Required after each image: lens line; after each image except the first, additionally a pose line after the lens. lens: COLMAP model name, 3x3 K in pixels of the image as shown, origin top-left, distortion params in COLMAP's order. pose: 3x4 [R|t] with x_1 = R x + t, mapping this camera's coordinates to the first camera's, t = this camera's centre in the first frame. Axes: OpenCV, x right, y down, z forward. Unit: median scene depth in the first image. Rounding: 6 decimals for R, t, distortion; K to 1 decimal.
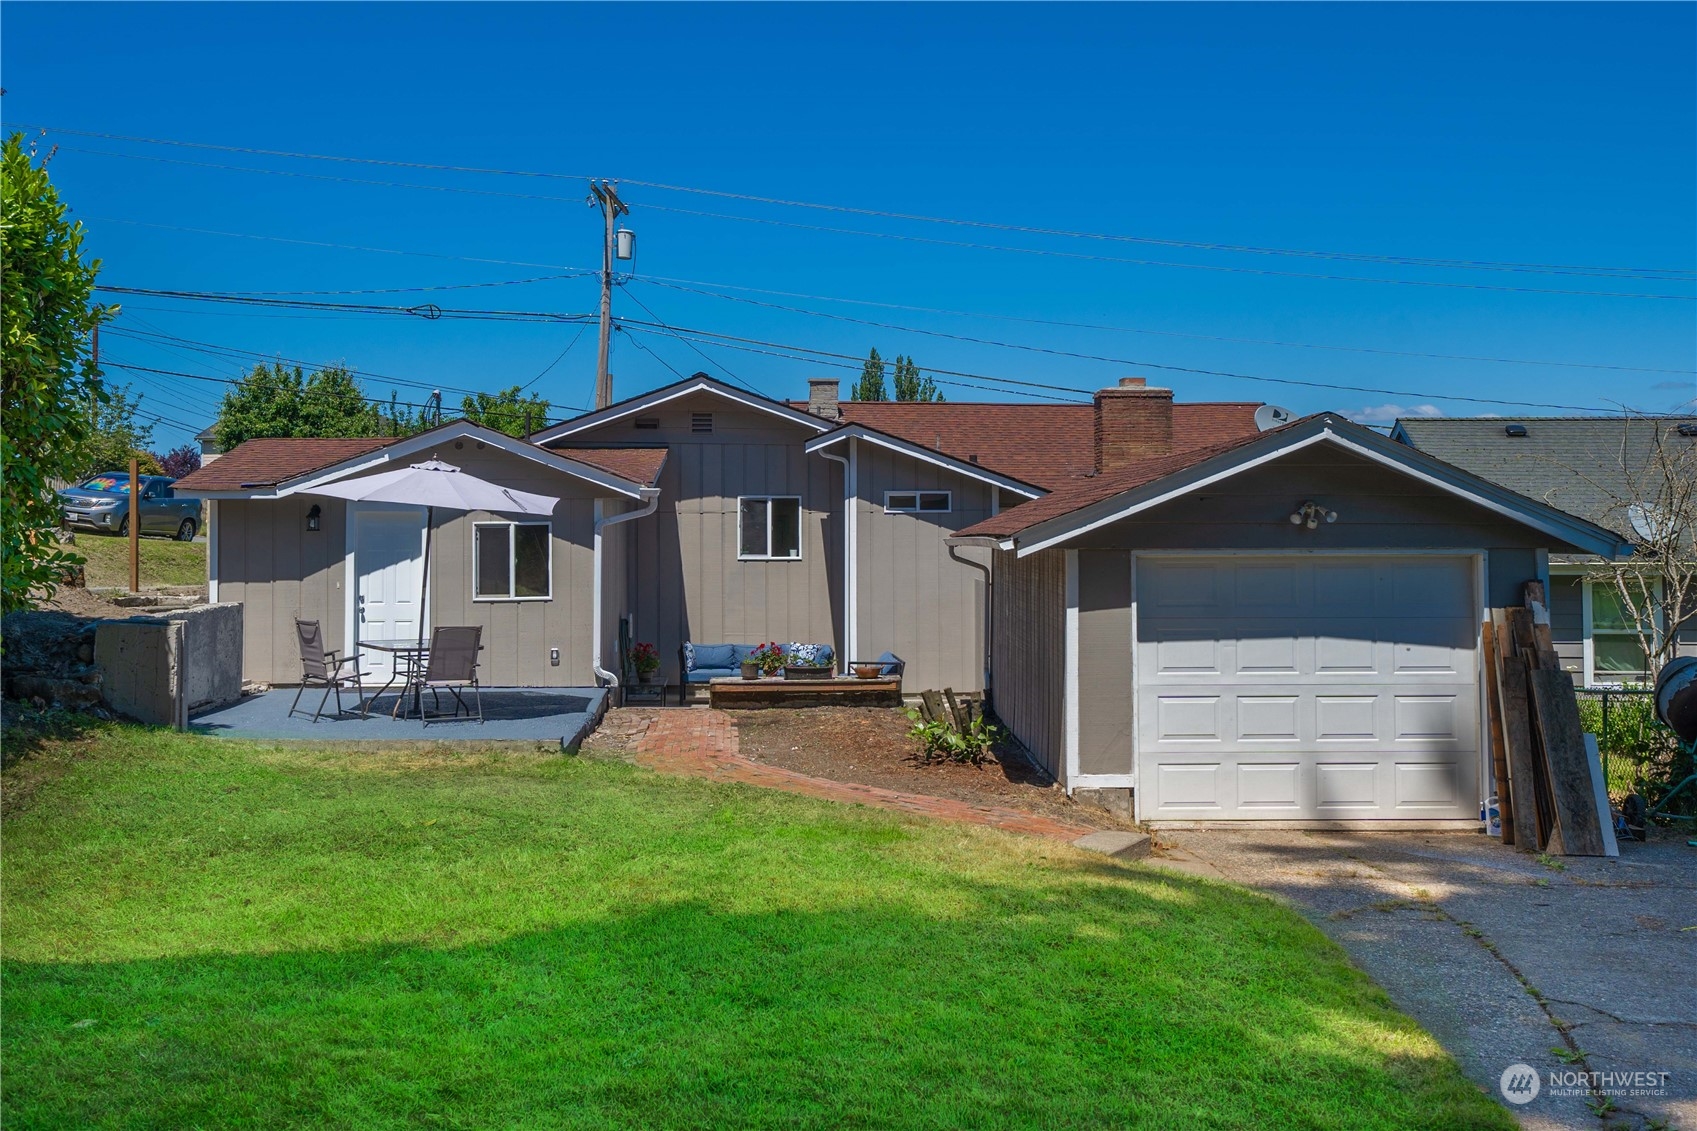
lens RADIAL K [[1620.4, 0, 836.7], [0, 1620.4, 472.9], [0, 0, 1]] dist [0.023459, 0.000000]
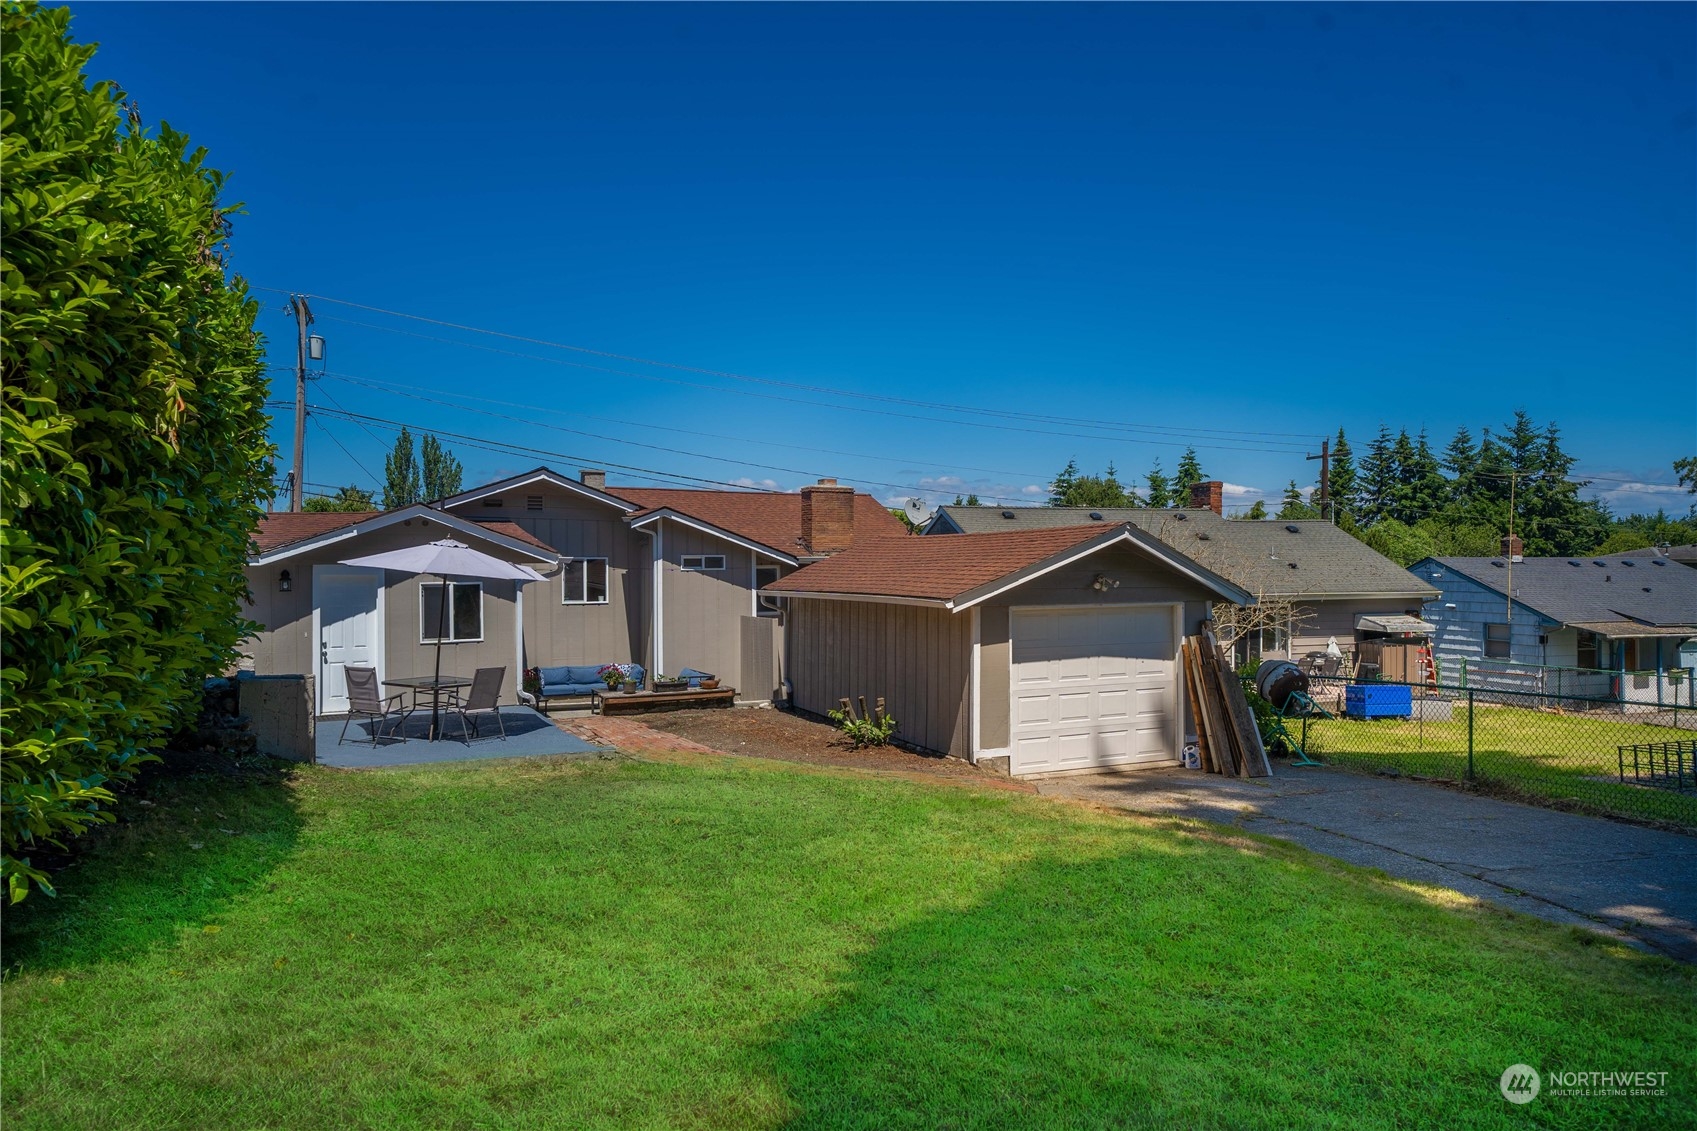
lens RADIAL K [[1129.7, 0, 842.4], [0, 1129.7, 555.8], [0, 0, 1]] dist [0.031229, 0.003427]
pose [[0.914643, 0.000762, 0.404262, -0.307350], [-0.012986, 0.999538, 0.027497, -0.022107], [-0.404054, -0.030399, 0.914230, 0.044652]]
